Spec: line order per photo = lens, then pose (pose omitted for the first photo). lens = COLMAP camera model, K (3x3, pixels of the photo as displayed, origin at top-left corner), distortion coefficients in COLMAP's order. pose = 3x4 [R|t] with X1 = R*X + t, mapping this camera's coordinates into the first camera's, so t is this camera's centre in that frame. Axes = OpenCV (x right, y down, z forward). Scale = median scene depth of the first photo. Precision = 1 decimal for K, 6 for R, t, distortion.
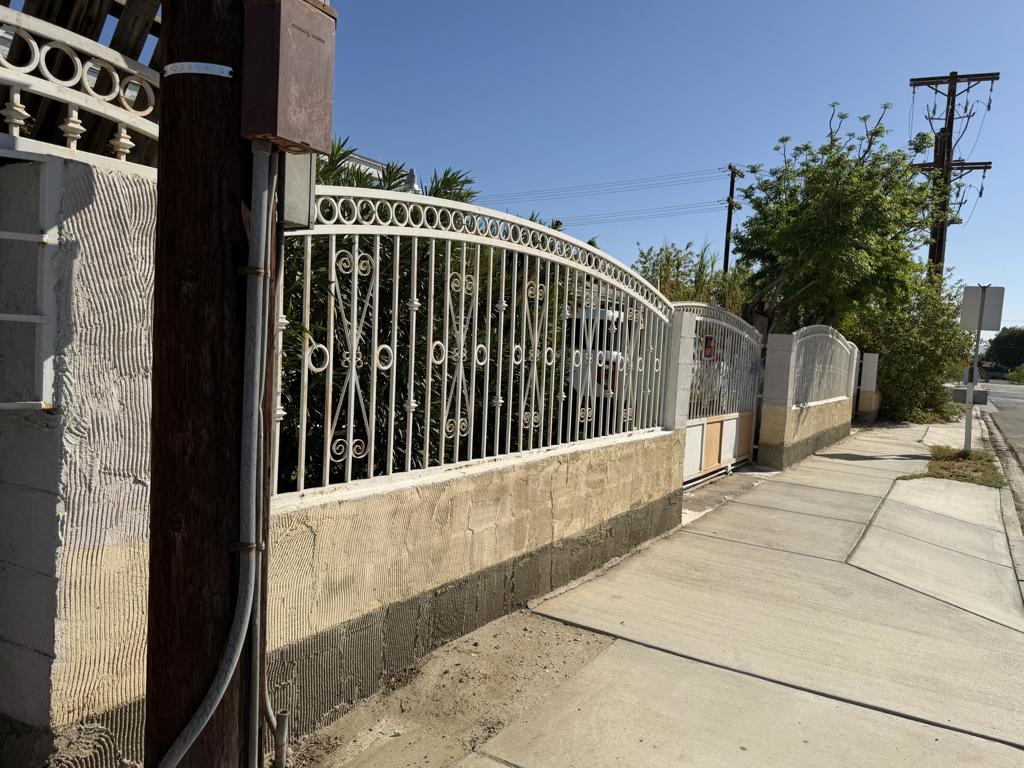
lens RADIAL K [[763.2, 0, 512.8], [0, 763.2, 391.8], [0, 0, 1]] dist [0.063490, -0.090554]
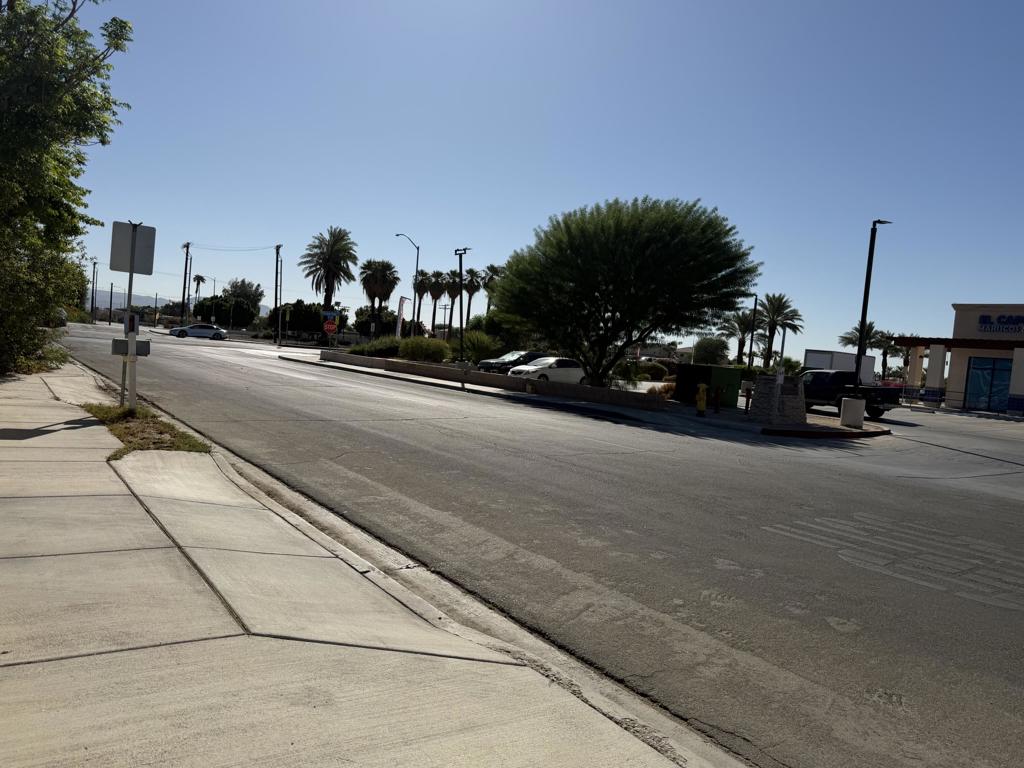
lens RADIAL K [[763.2, 0, 510.0], [0, 763.2, 383.3], [0, 0, 1]] dist [0.063490, -0.090554]
pose [[0.430752, -0.070097, 0.899744, -0.062144], [0.002341, 0.997062, 0.076558, -0.048846], [-0.902467, -0.030872, 0.429650, 0.534083]]
